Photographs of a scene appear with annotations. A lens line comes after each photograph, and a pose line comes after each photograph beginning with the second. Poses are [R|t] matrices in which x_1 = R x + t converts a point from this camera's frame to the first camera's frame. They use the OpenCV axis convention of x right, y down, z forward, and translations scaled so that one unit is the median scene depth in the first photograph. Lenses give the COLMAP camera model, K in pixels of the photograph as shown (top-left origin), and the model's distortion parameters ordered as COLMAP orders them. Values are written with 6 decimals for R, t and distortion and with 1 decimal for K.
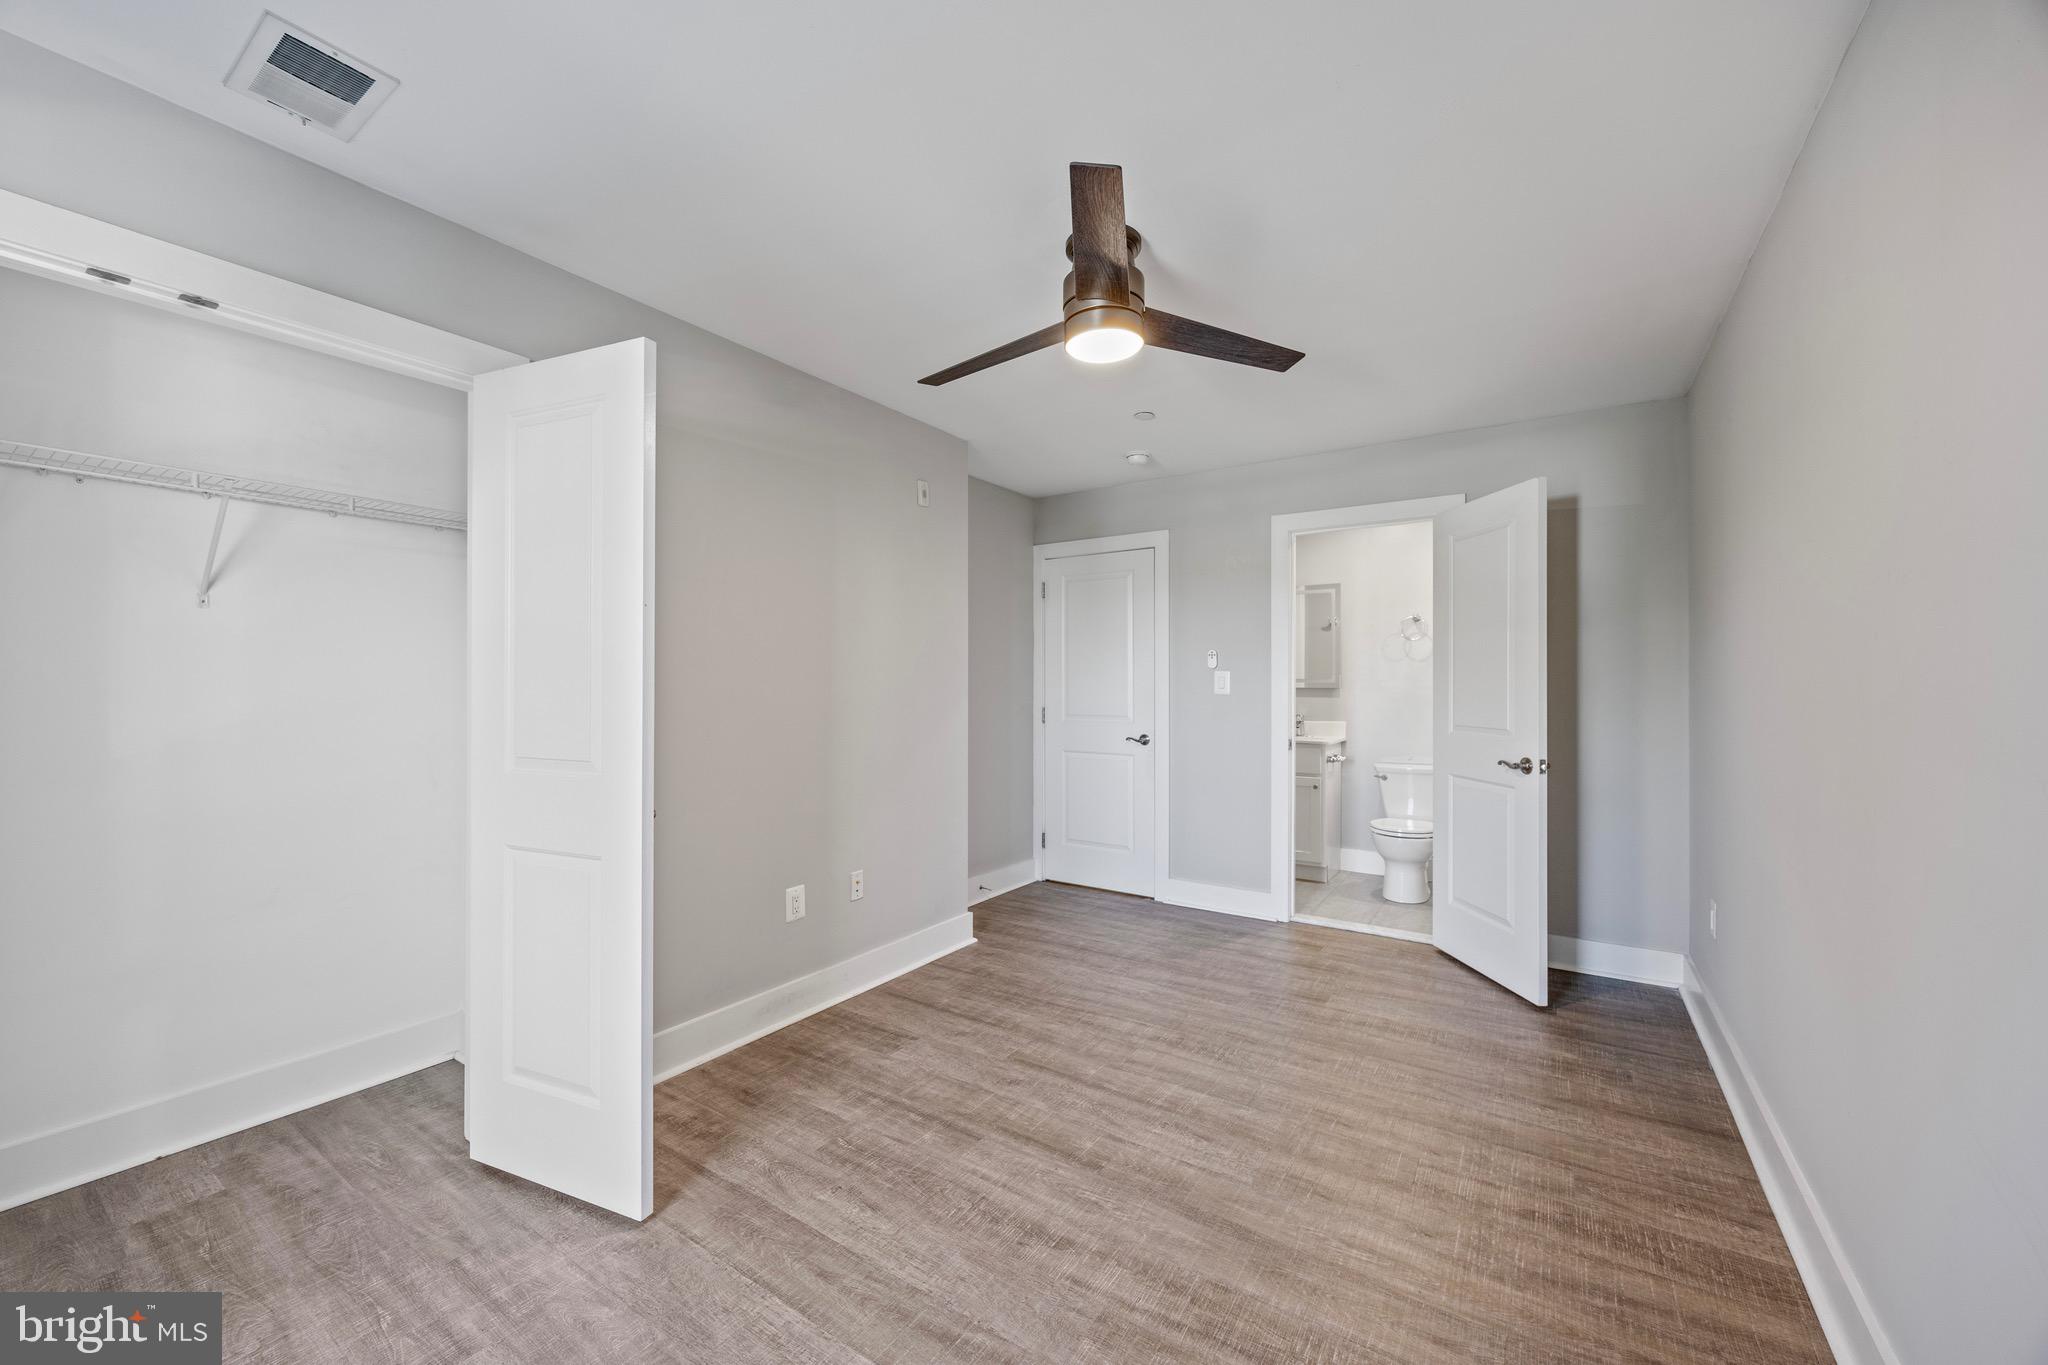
lens RADIAL K [[790.6, 0, 1024.0], [0, 790.6, 682.5], [0, 0, 1]] dist [0.000654, 0.000189]
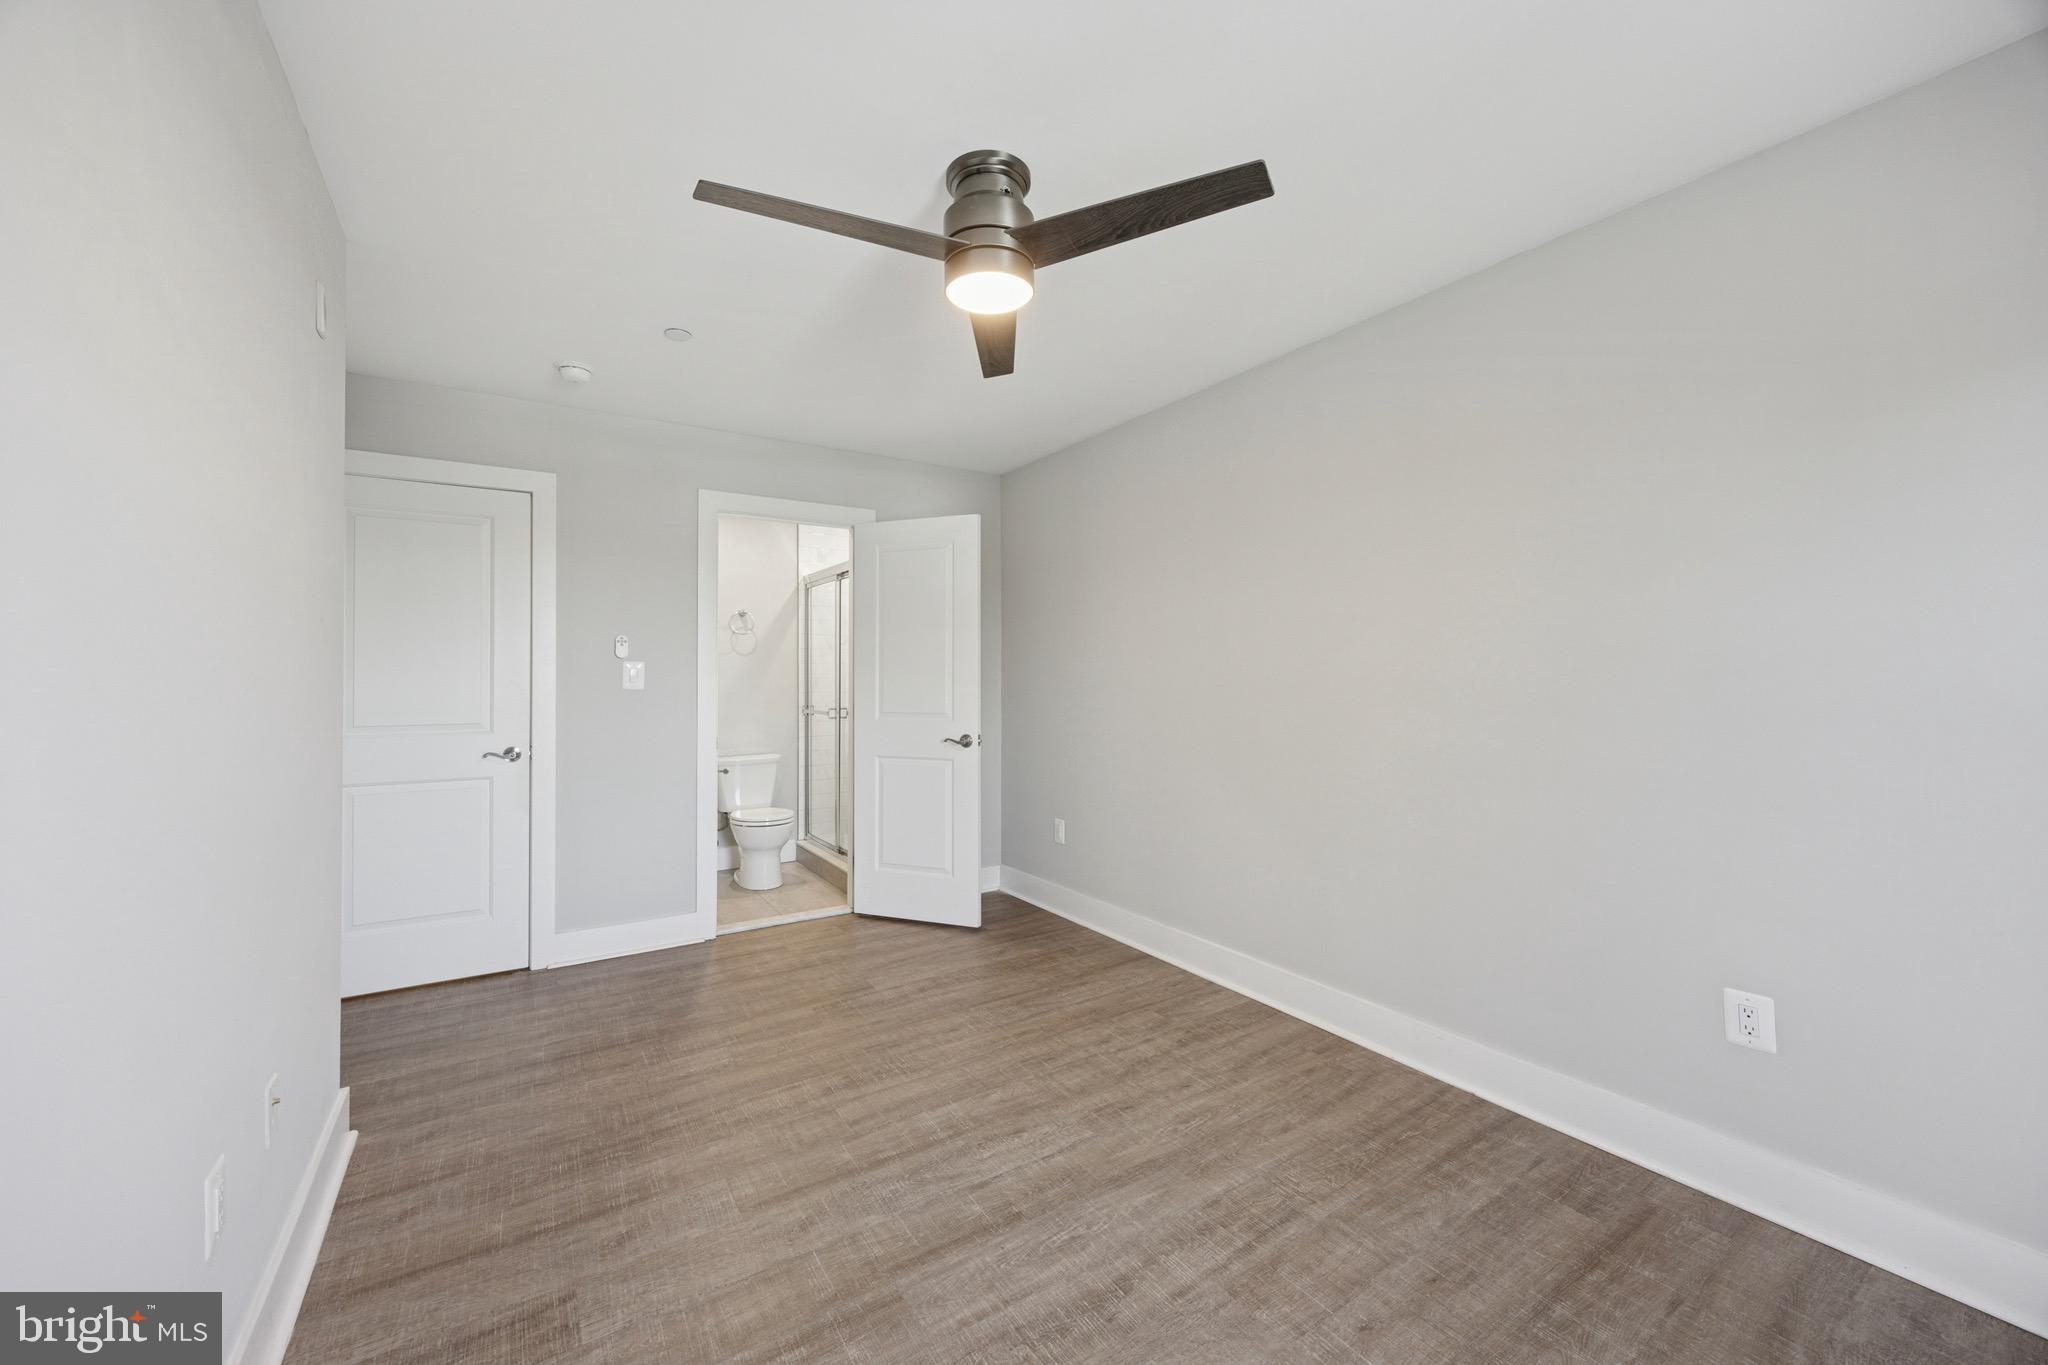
lens RADIAL K [[779.8, 0, 1018.1], [0, 779.8, 674.3], [0, 0, 1]] dist [-0.001310, -0.000014]
pose [[0.393571, 0.002883, 0.919290, -0.495569], [0.001473, 0.999992, -0.003767, 0.003803], [-0.919293, 0.002837, 0.393563, 0.450989]]
